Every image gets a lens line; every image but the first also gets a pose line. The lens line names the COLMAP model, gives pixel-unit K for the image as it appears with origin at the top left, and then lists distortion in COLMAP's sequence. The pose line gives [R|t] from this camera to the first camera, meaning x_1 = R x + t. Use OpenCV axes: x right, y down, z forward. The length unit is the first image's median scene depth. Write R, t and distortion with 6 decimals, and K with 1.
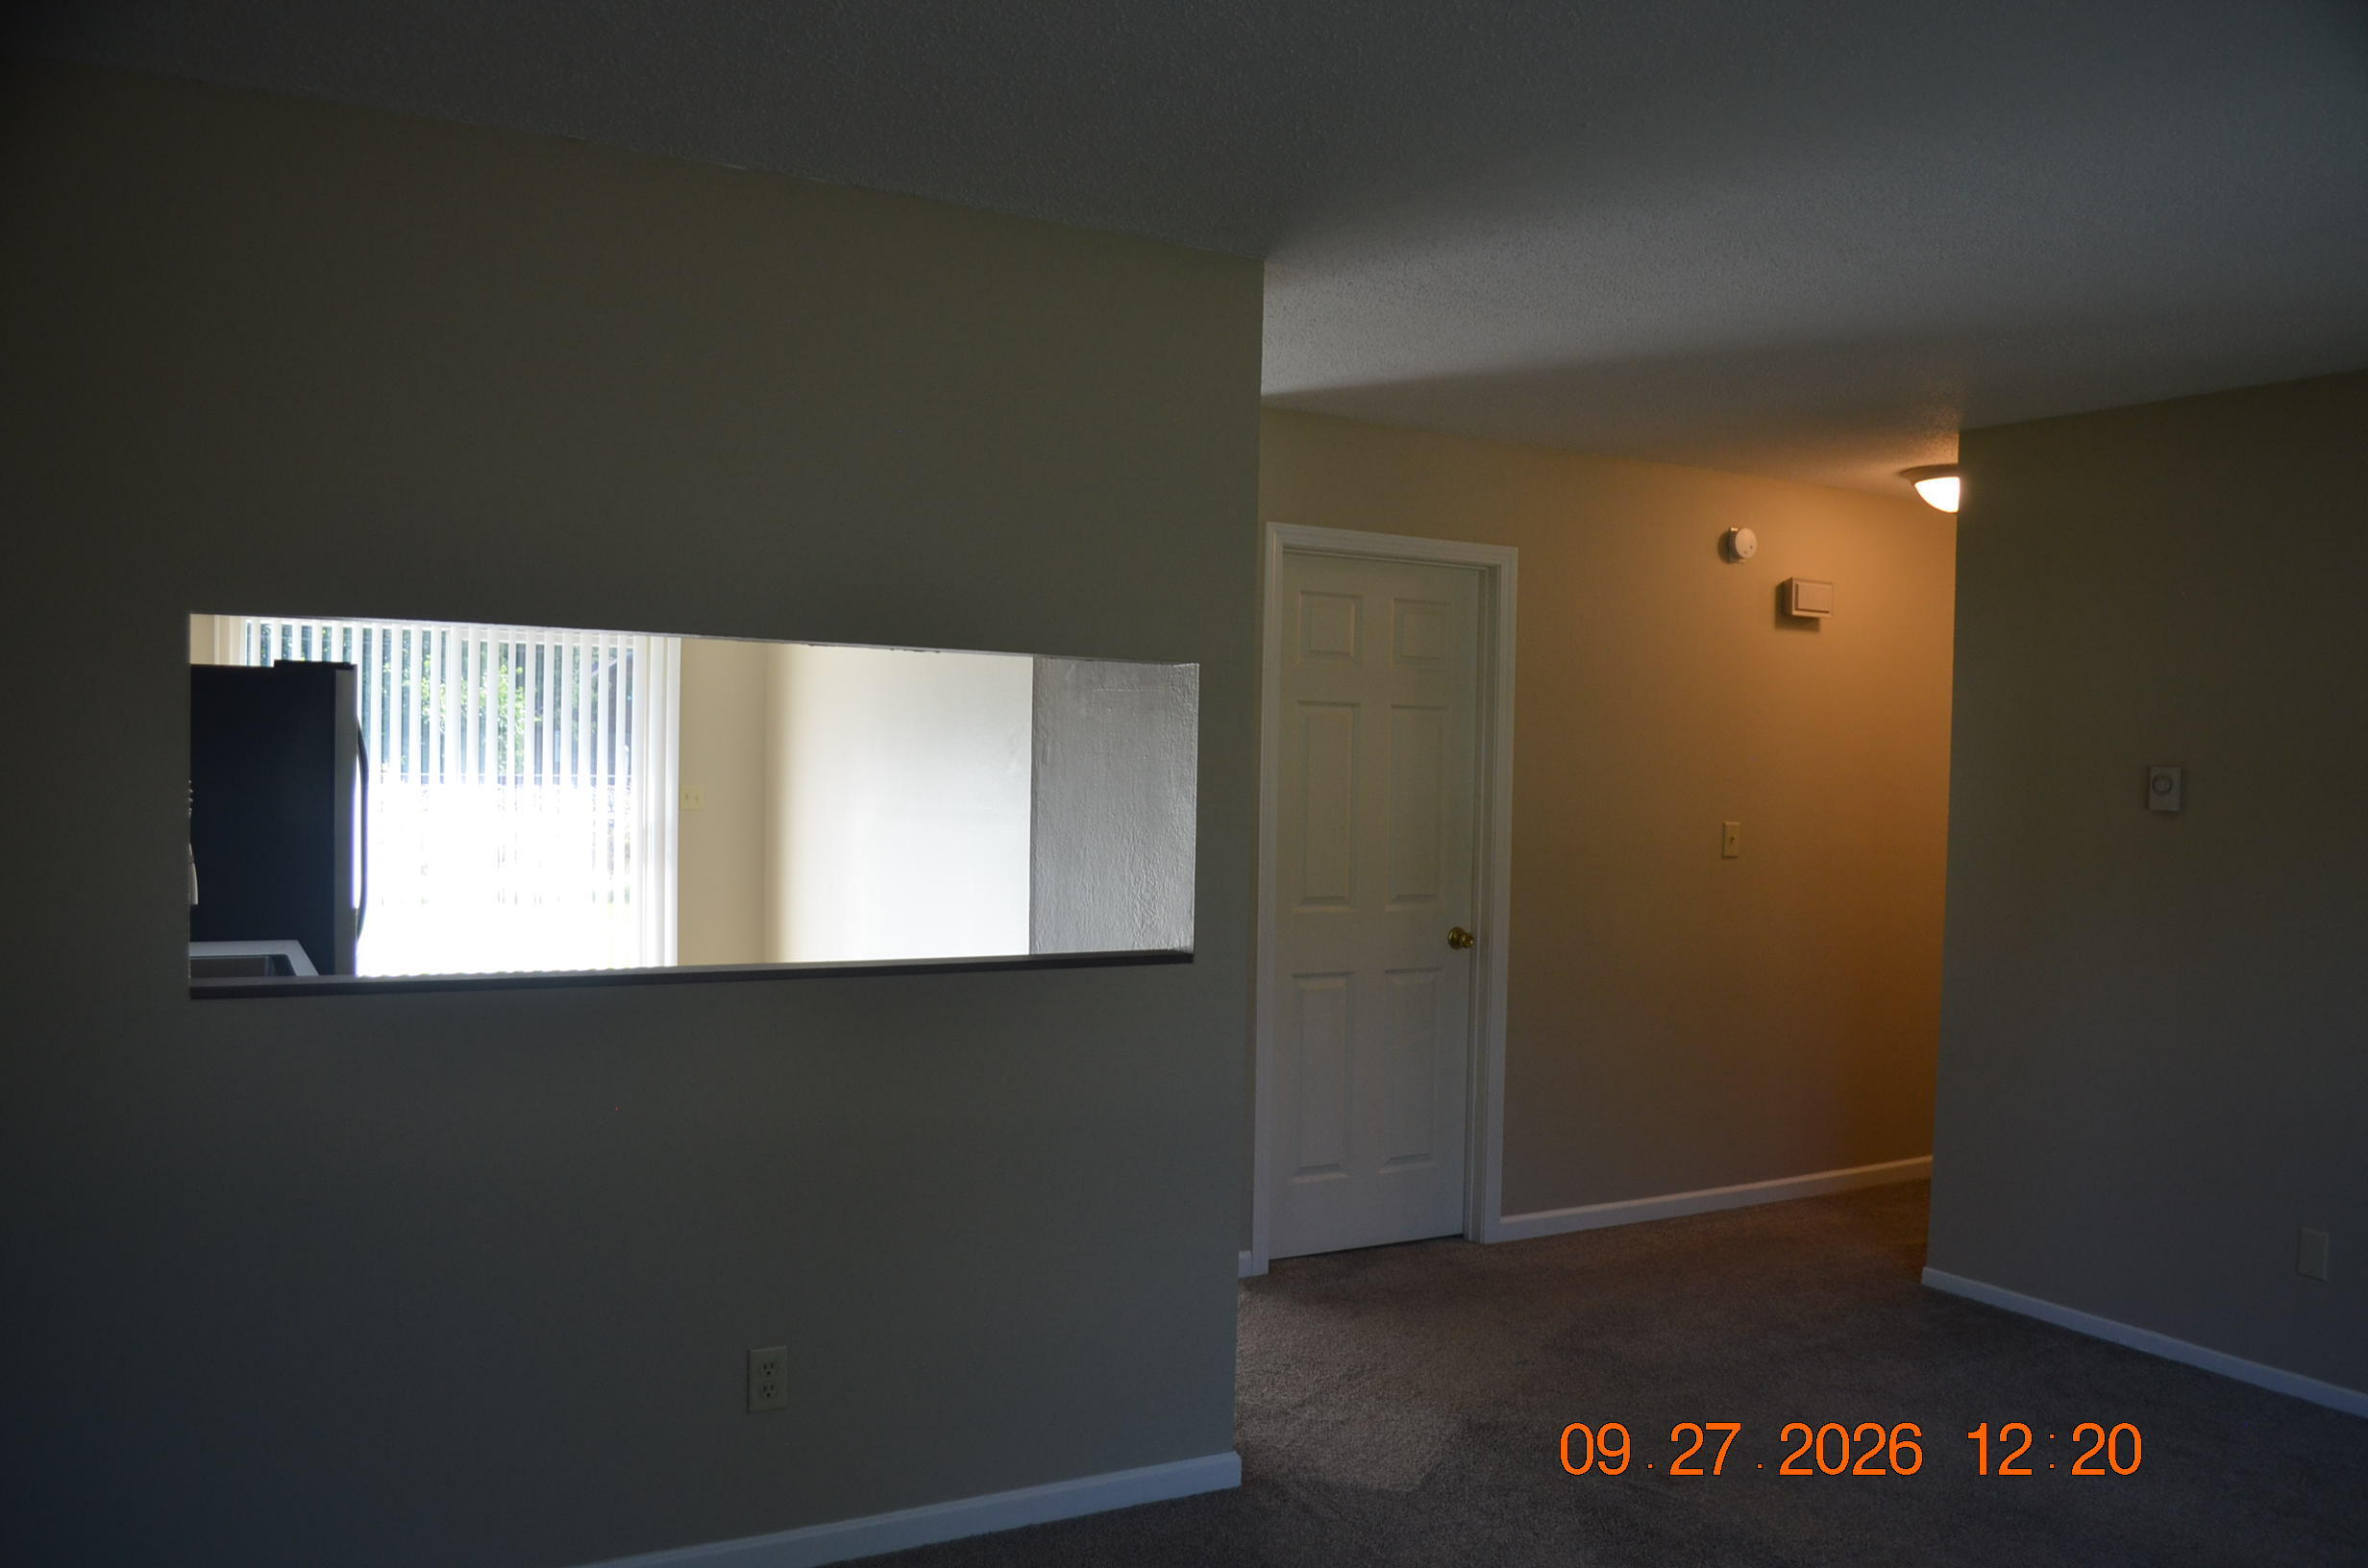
lens RADIAL K [[1849.2, 0, 1187.2], [0, 1849.2, 795.9], [0, 0, 1]] dist [-0.100159, 0.031441]
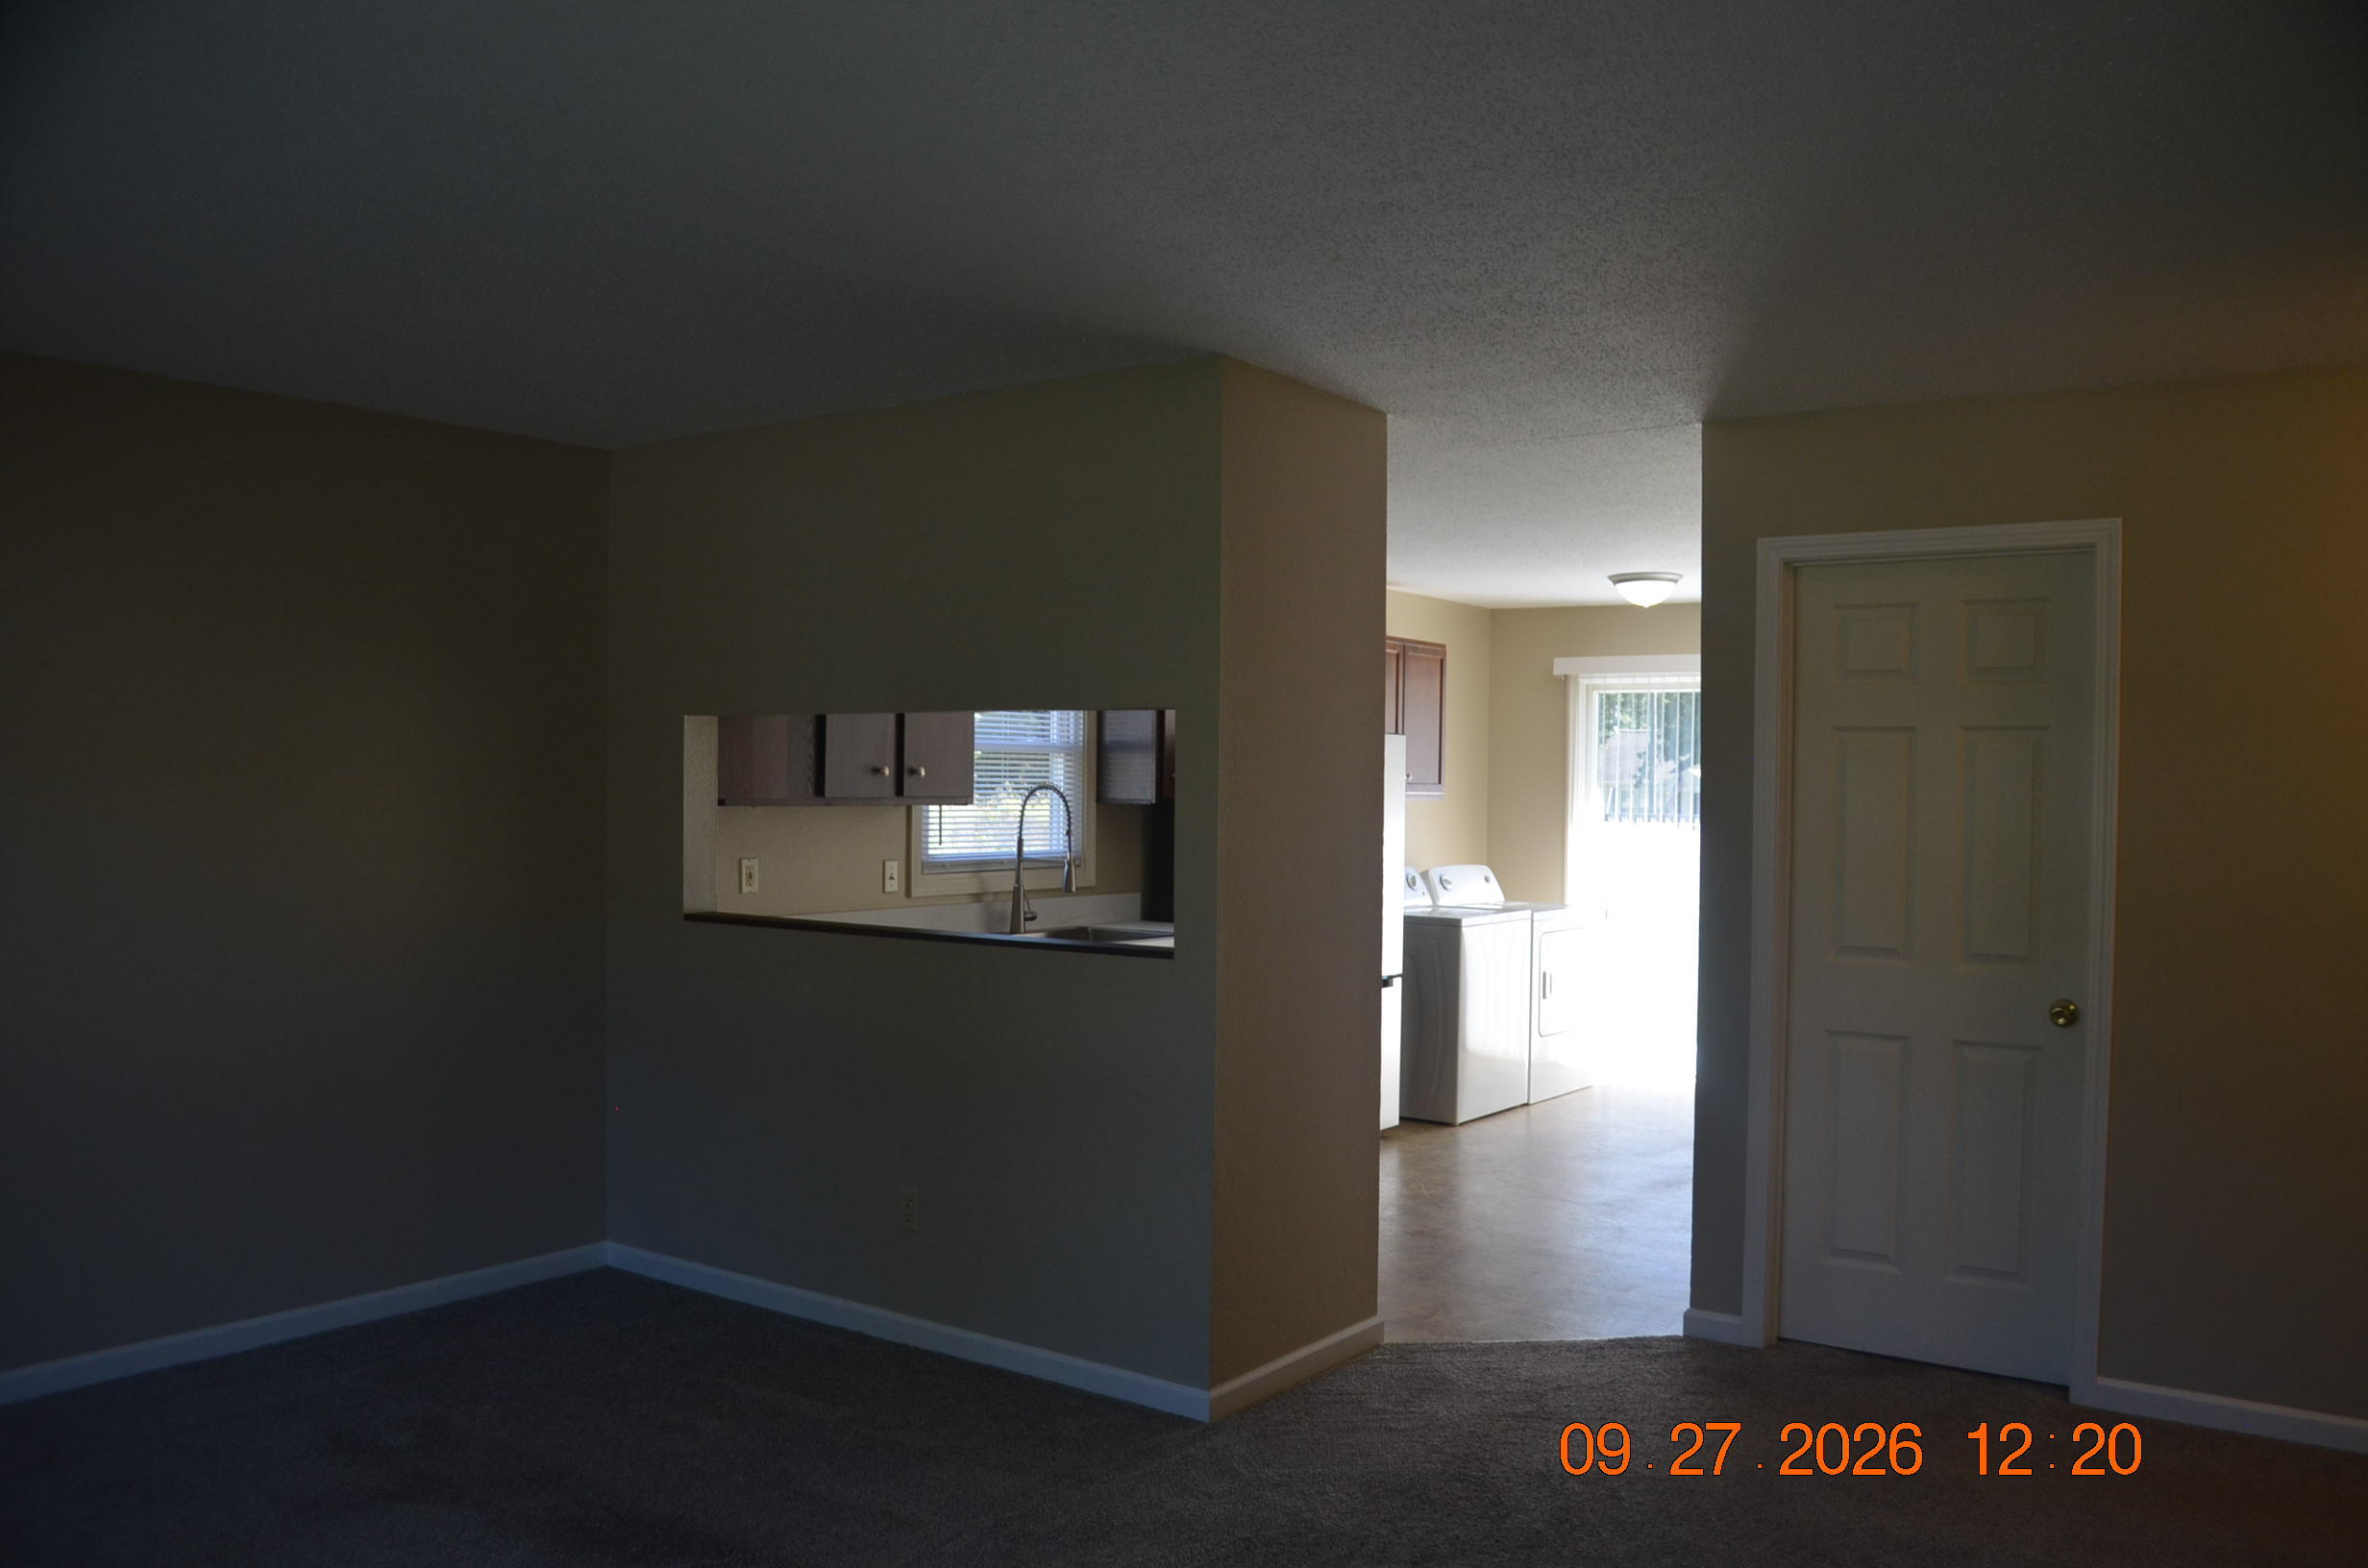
lens RADIAL K [[1849.2, 0, 1182.7], [0, 1849.2, 778.5], [0, 0, 1]] dist [-0.100159, 0.031441]
pose [[0.426655, -0.020501, -0.904182, 0.718255], [-0.018485, 0.999337, -0.031382, 0.007155], [0.904226, 0.030103, 0.425993, 0.325613]]
